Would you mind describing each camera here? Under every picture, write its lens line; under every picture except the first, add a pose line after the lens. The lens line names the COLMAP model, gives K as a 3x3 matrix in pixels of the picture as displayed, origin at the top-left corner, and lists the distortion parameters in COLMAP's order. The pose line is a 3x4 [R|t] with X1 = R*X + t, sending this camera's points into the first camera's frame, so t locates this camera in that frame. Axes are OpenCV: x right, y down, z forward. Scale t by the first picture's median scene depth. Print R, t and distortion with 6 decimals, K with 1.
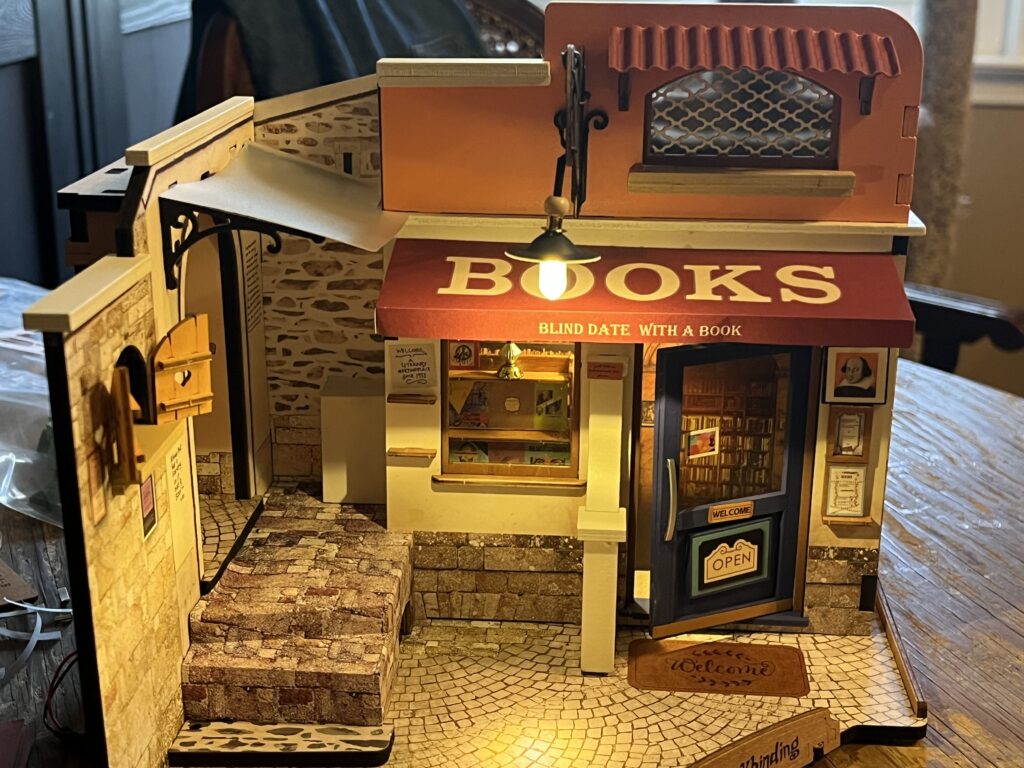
lens RADIAL K [[1459.3, 0, 511.6], [0, 1459.3, 381.8], [0, 0, 1]] dist [0.126938, 0.000000]
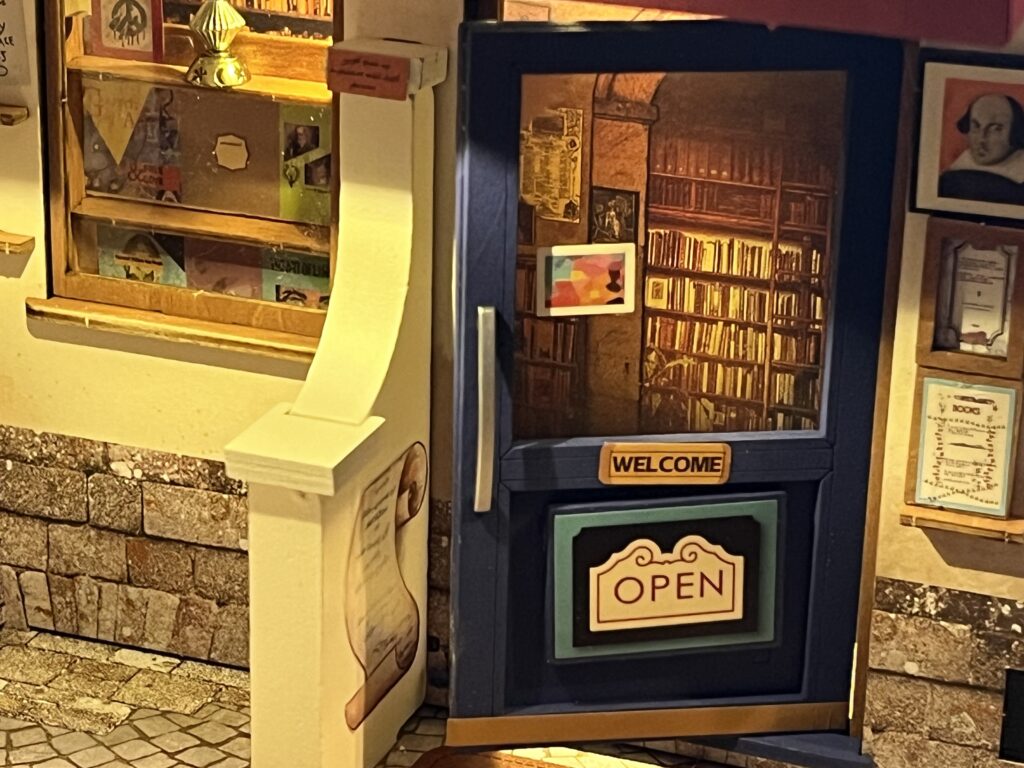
lens RADIAL K [[2650.2, 0, 511.9], [0, 2650.2, 384.8], [0, 0, 1]] dist [0.176611, 0.000000]
pose [[0.958352, 0.116296, -0.260840, 0.288474], [-0.103987, 0.992734, 0.060551, 0.027457], [0.265987, -0.030905, 0.963481, 0.285953]]
